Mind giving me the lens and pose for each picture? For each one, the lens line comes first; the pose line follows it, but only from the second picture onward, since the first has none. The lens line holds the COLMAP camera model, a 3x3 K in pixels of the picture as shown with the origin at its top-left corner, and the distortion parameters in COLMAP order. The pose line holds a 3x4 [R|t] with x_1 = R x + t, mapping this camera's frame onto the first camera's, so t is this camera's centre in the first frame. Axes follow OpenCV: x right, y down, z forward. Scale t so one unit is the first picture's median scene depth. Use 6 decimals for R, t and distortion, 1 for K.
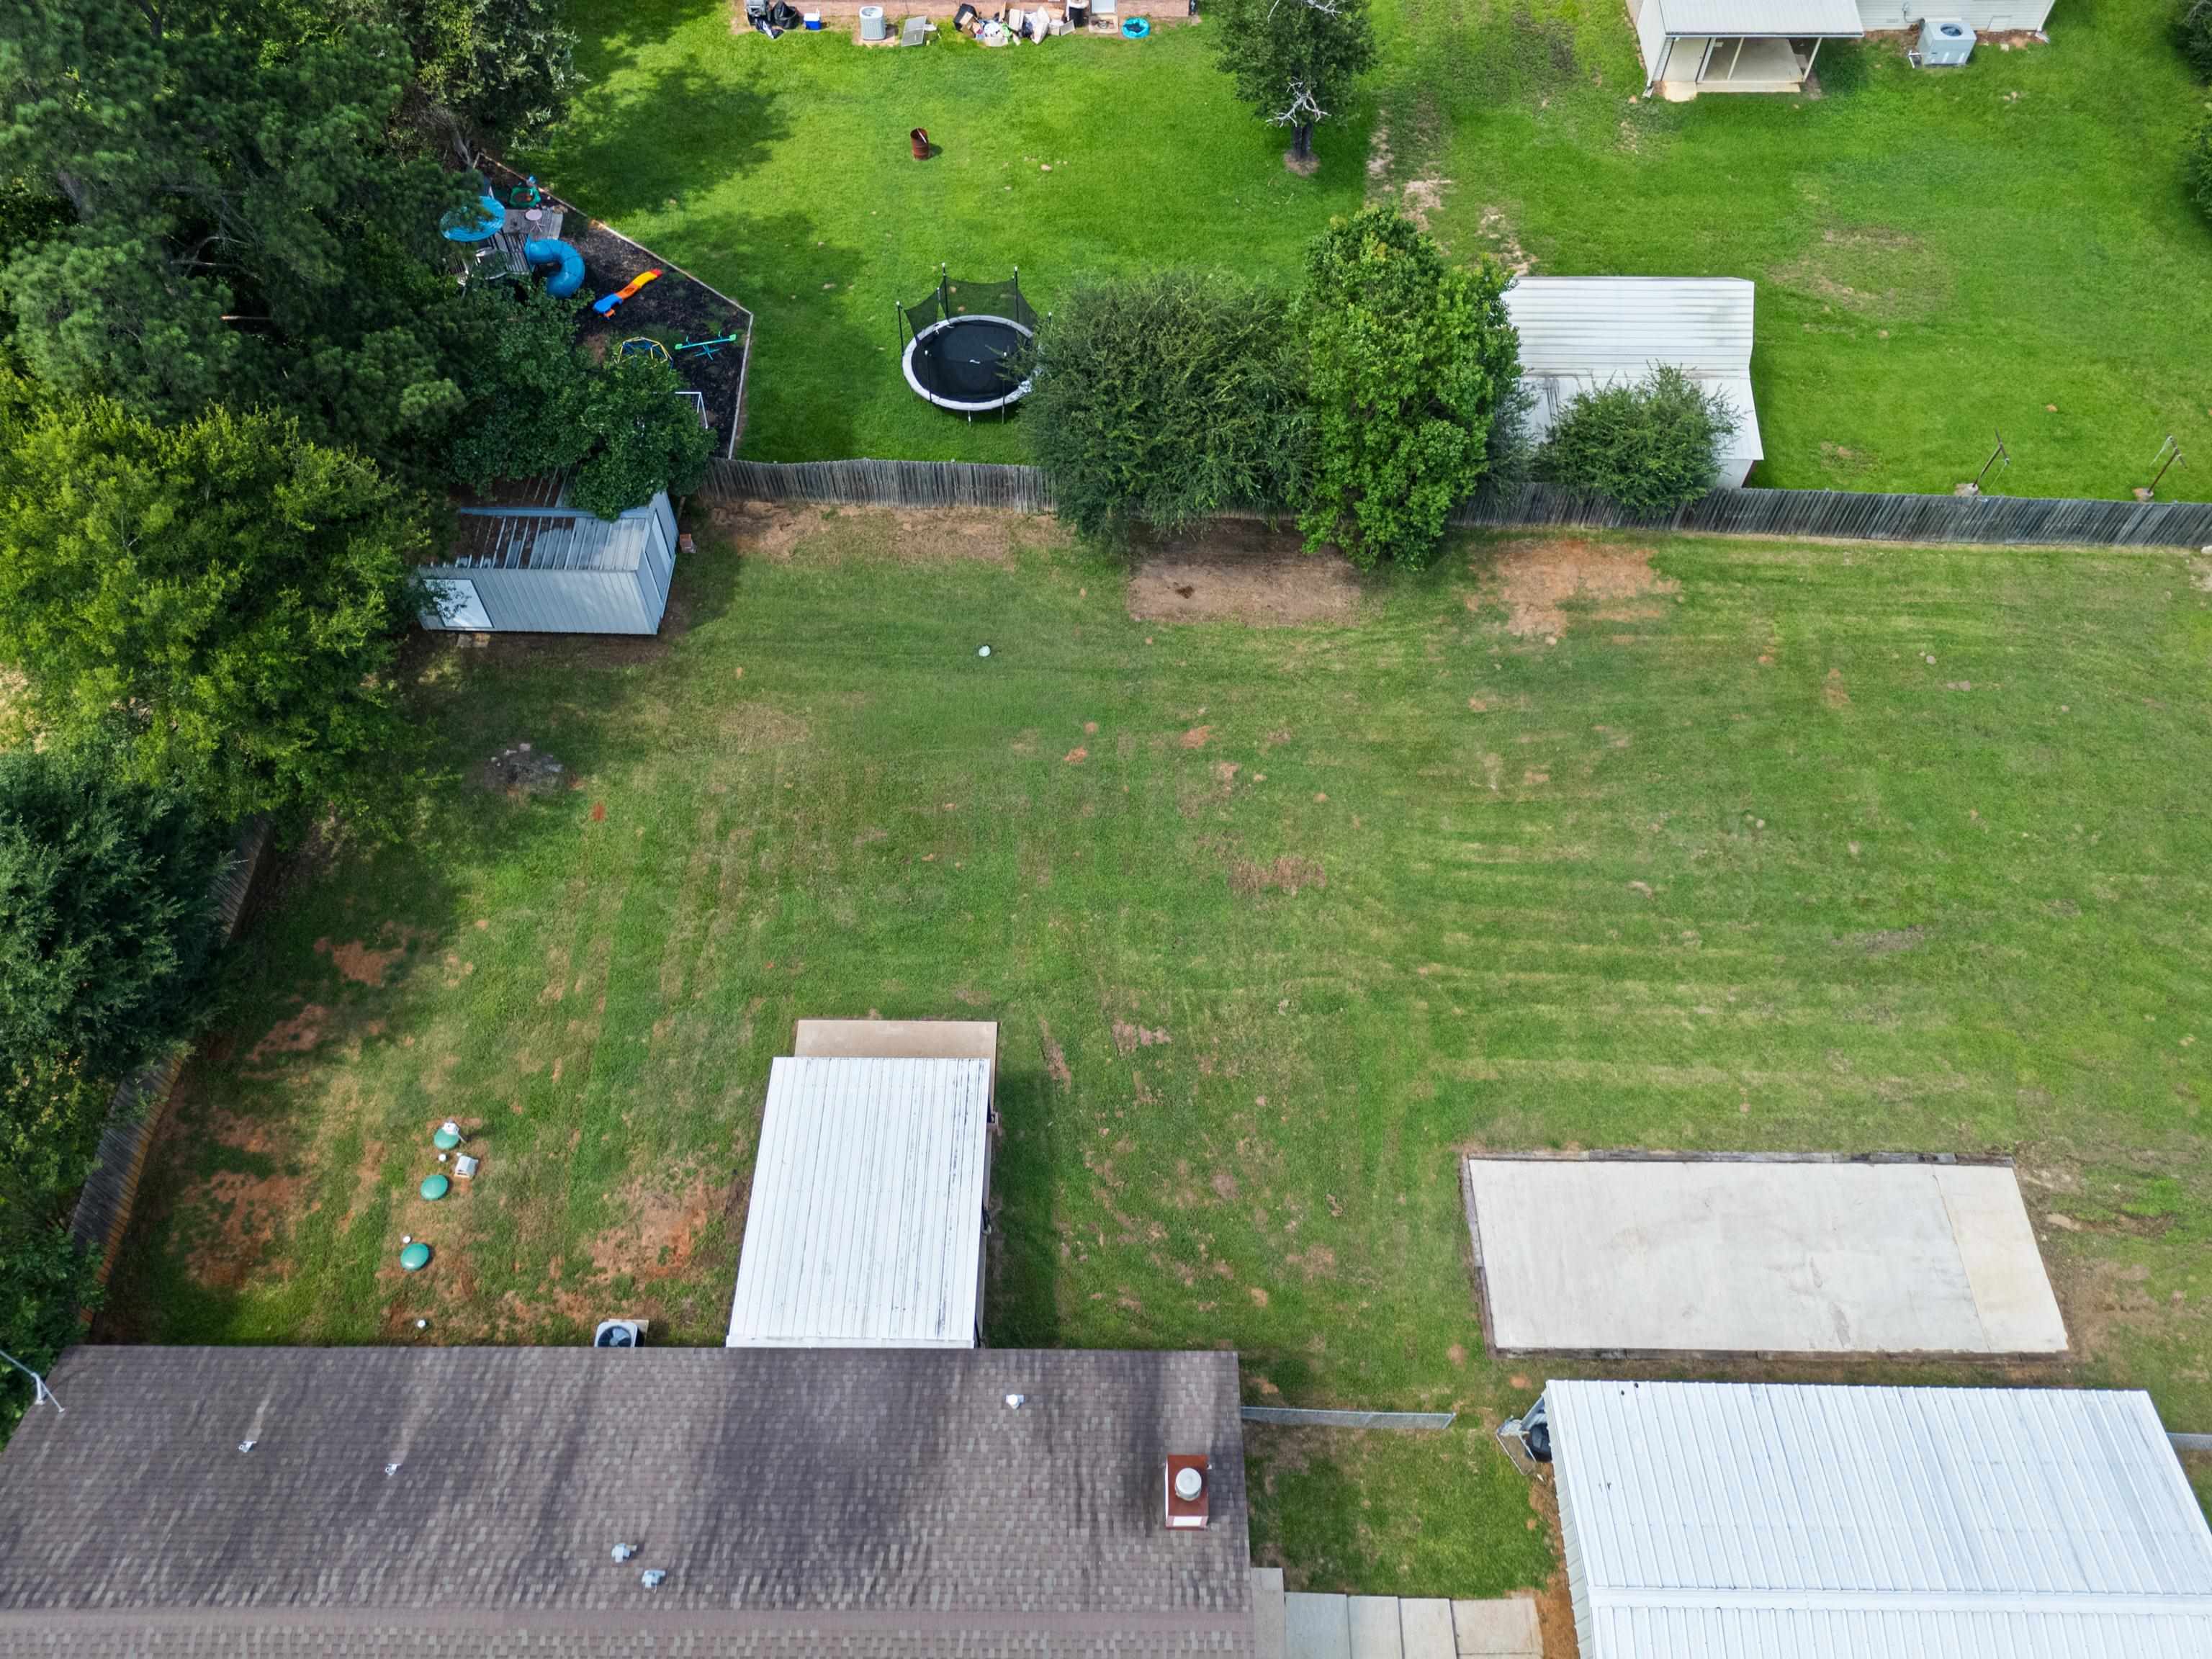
lens RADIAL K [[1632.5, 0, 1110.9], [0, 1632.5, 834.7], [0, 0, 1]] dist [0.073481, -0.069433]
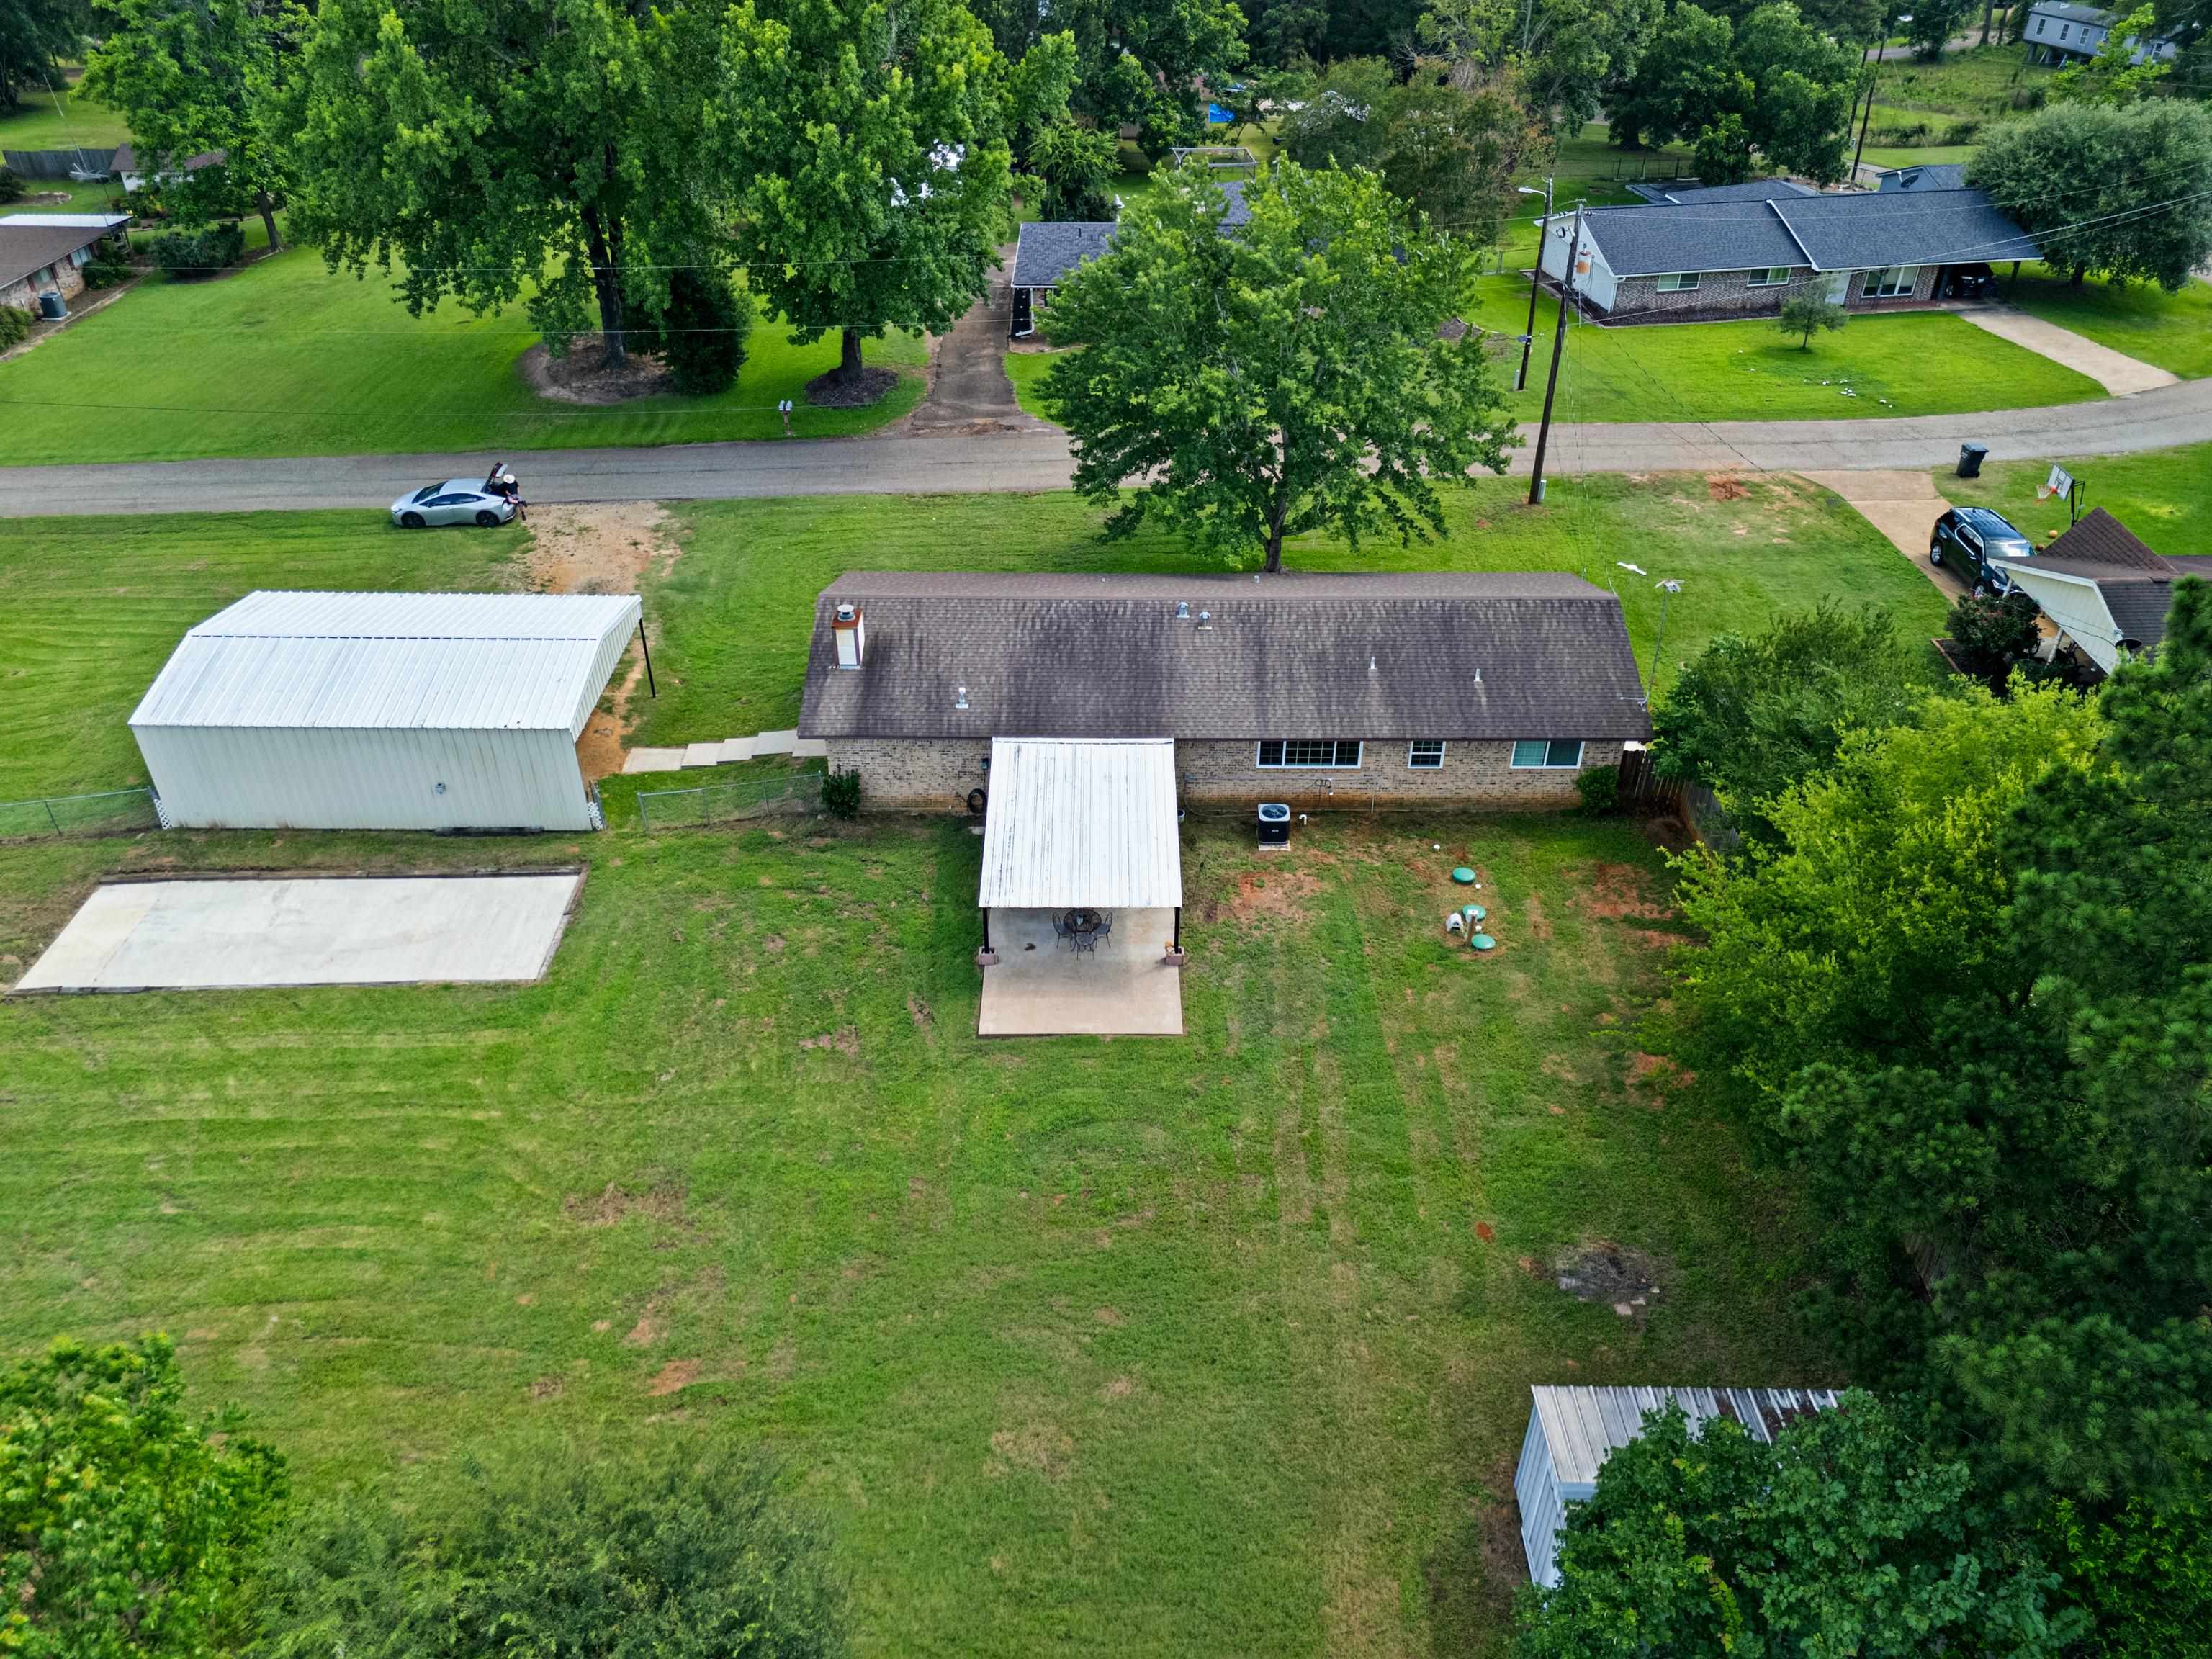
lens RADIAL K [[1632.5, 0, 1110.9], [0, 1632.5, 834.7], [0, 0, 1]] dist [0.073481, -0.069433]
pose [[-0.999861, -0.008121, -0.014535, -0.121783], [-0.014402, -0.016160, 0.999766, -0.769758], [-0.008354, 0.999836, 0.016040, 0.789700]]
